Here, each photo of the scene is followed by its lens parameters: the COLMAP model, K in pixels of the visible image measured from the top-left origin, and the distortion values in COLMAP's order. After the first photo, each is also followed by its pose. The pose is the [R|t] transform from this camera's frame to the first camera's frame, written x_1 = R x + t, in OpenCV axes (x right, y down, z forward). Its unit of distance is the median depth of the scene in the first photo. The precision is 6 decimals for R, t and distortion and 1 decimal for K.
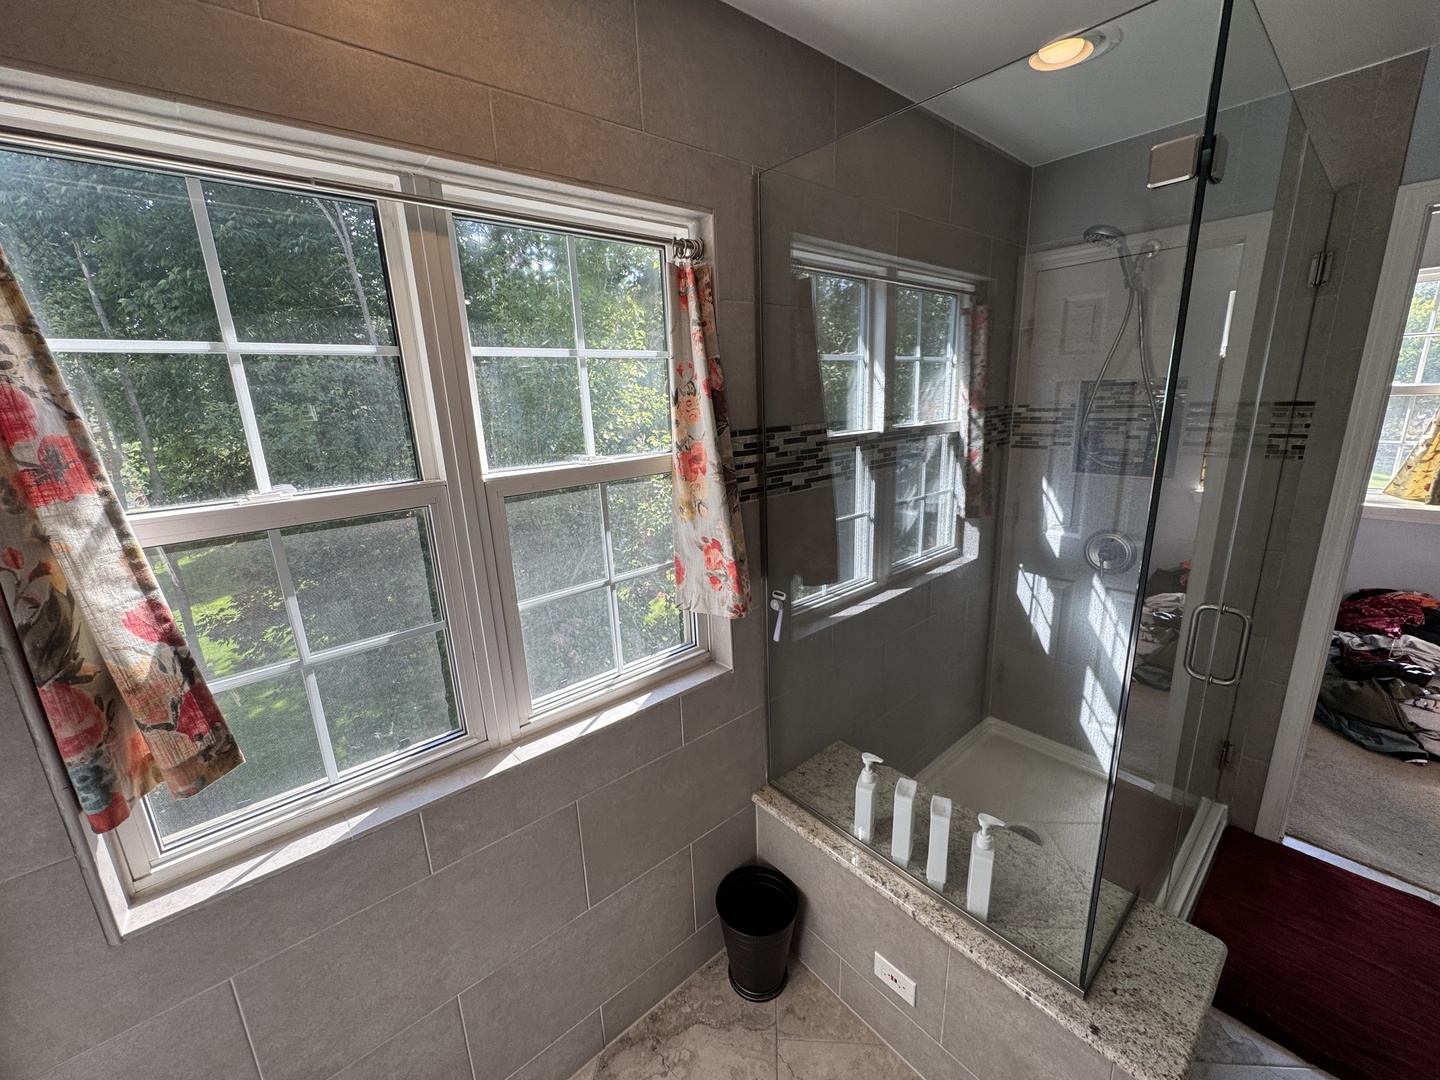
lens RADIAL K [[574.5, 0, 719.5], [0, 574.5, 536.6], [0, 0, 1]] dist [-0.001088, -0.000118]
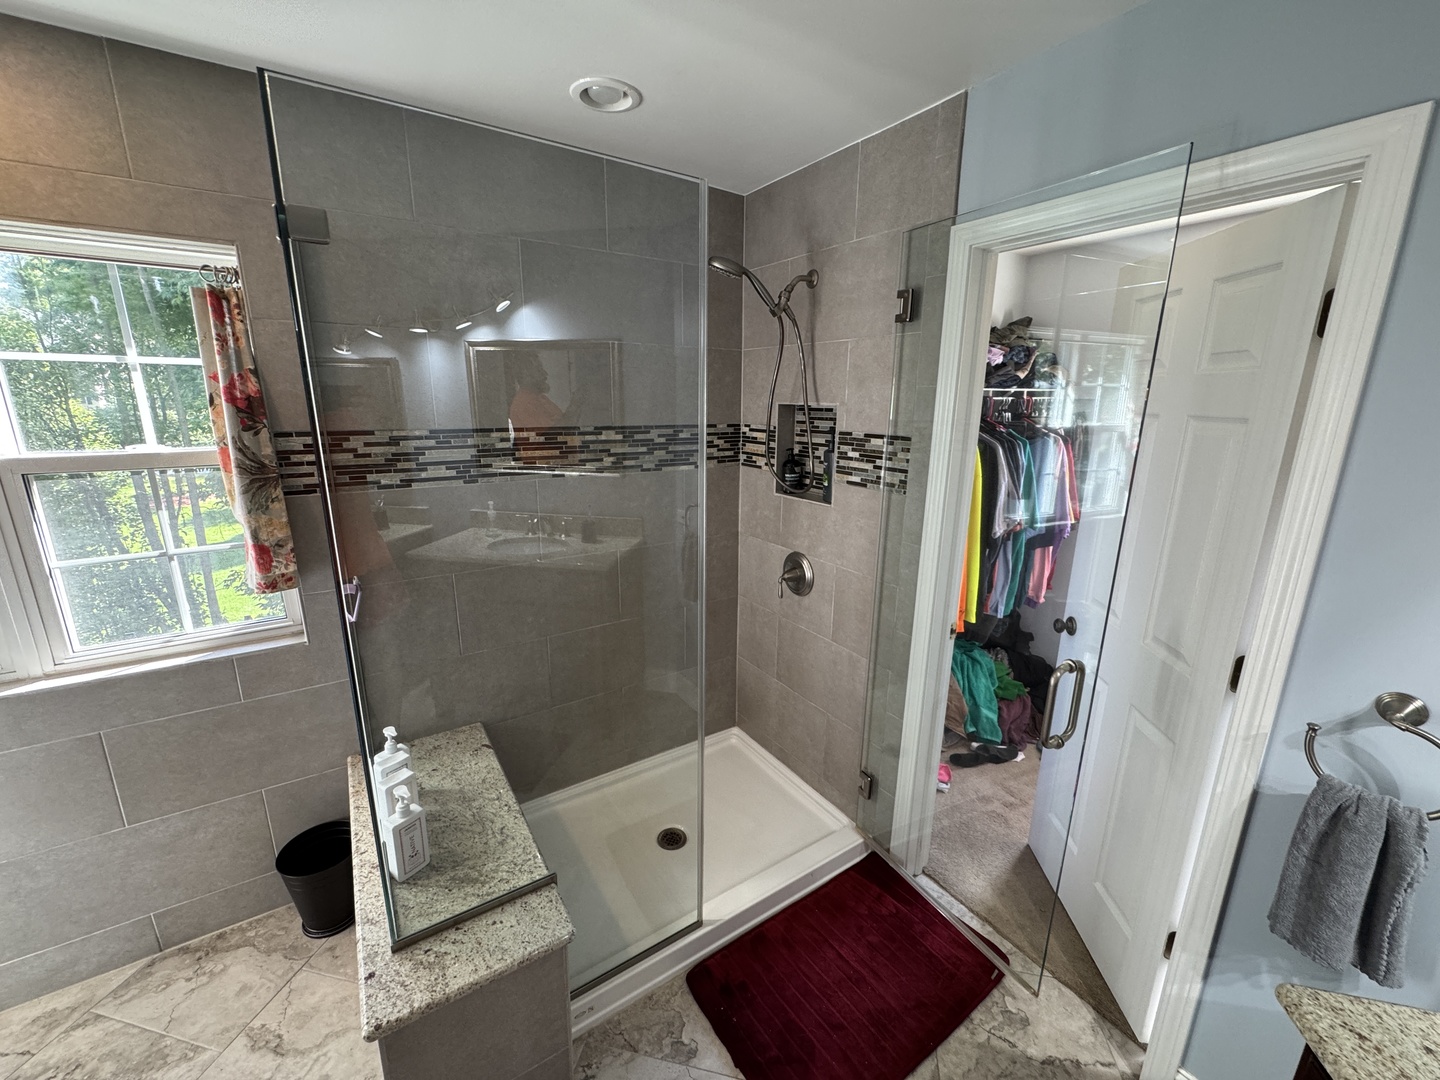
lens RADIAL K [[574.5, 0, 719.5], [0, 574.5, 536.6], [0, 0, 1]] dist [-0.001088, -0.000118]
pose [[0.990258, 0.079180, -0.114542, 0.981905], [-0.079475, 0.996835, 0.001997, -0.044702], [0.114338, 0.007125, 0.993416, -0.037178]]
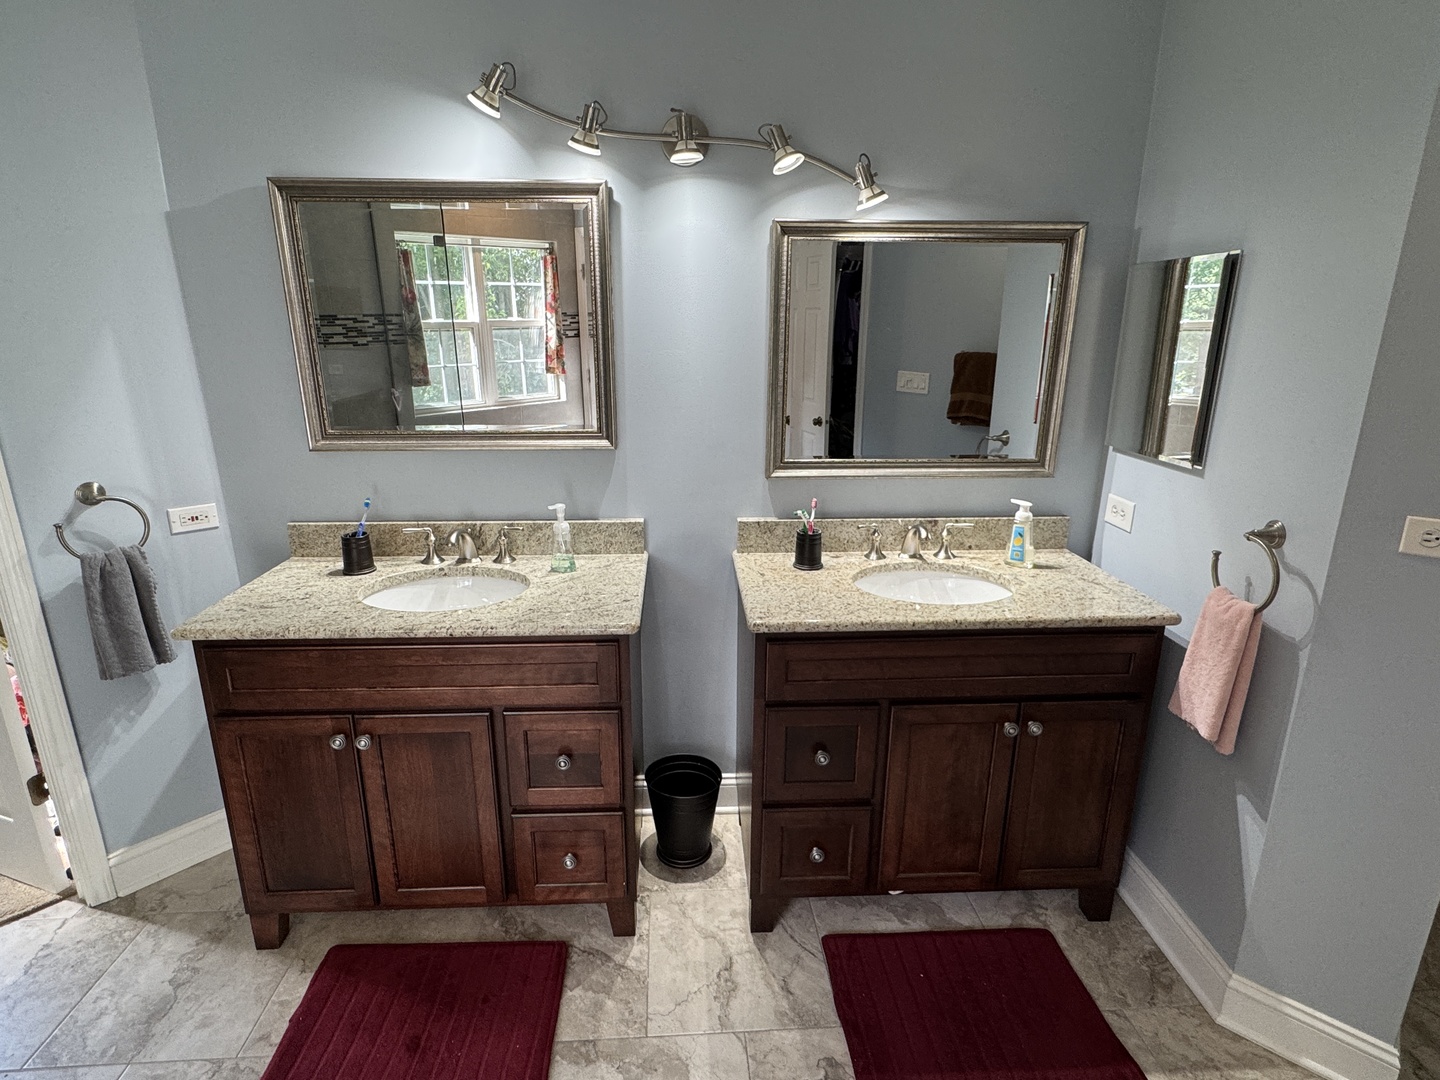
lens RADIAL K [[745.7, 0, 714.5], [0, 745.7, 537.5], [0, 0, 1]] dist [-0.002046, -0.000192]
pose [[-0.138284, -0.233280, 0.962527, 0.307719], [0.245353, 0.933500, 0.261494, 0.094961], [-0.959521, 0.272319, -0.071852, -0.198178]]
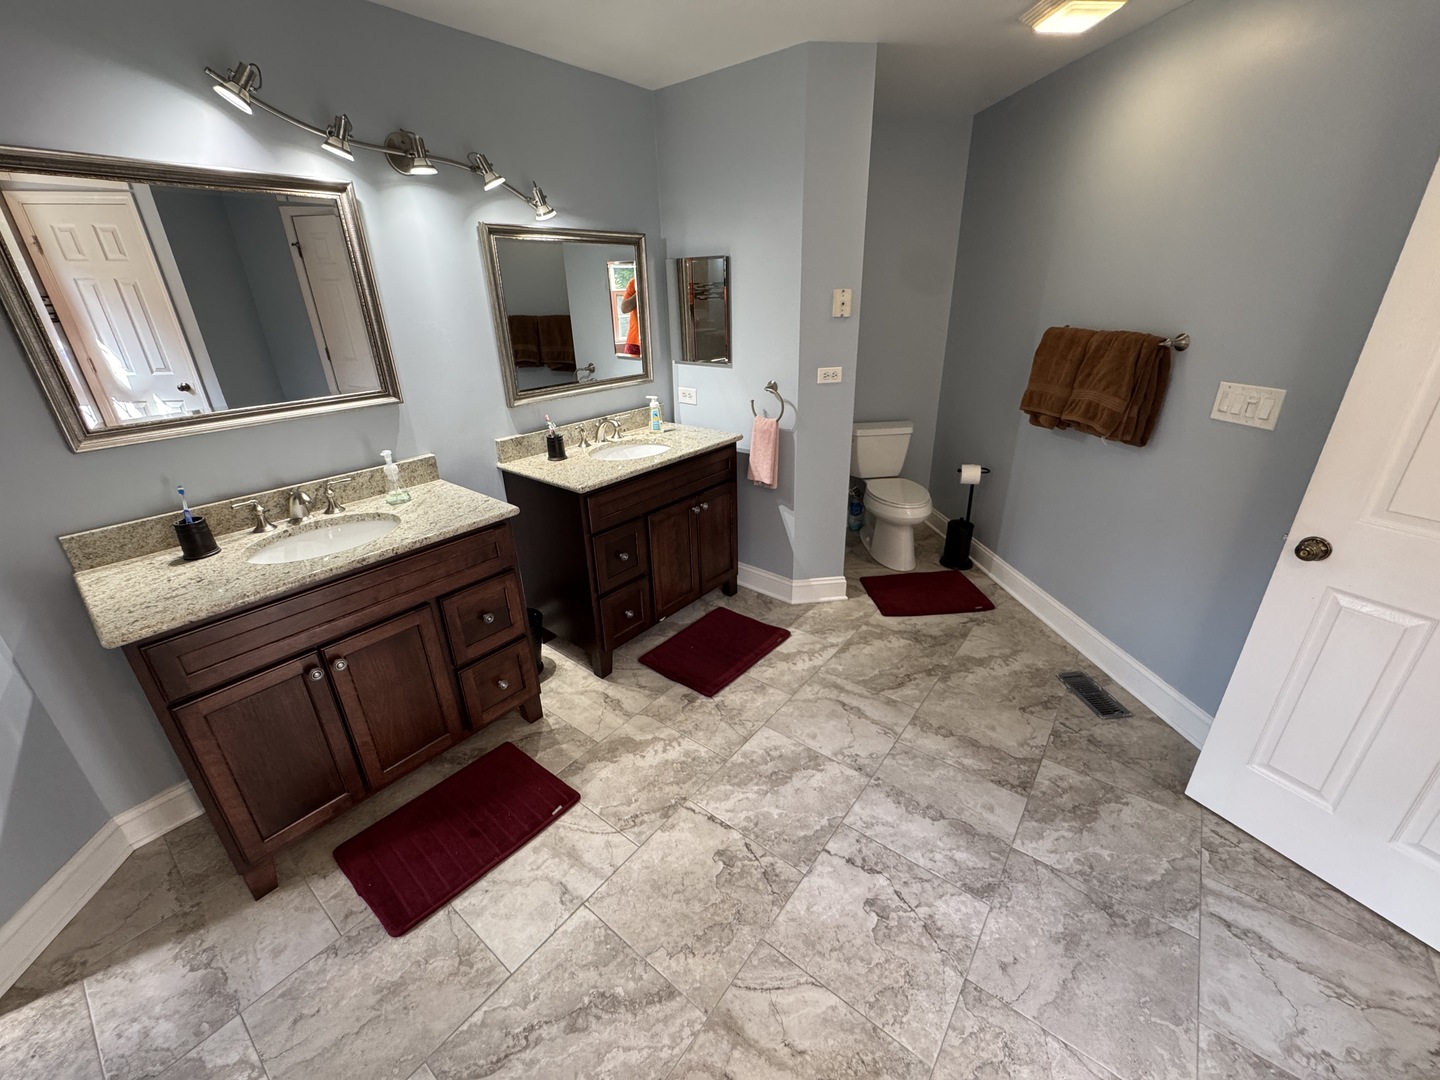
lens RADIAL K [[574.5, 0, 719.5], [0, 574.5, 536.6], [0, 0, 1]] dist [-0.001088, -0.000118]
pose [[-0.830979, -0.166191, 0.530900, 0.291456], [0.188240, 0.814038, 0.549462, -0.099440], [-0.523488, 0.556528, -0.645164, 0.526108]]
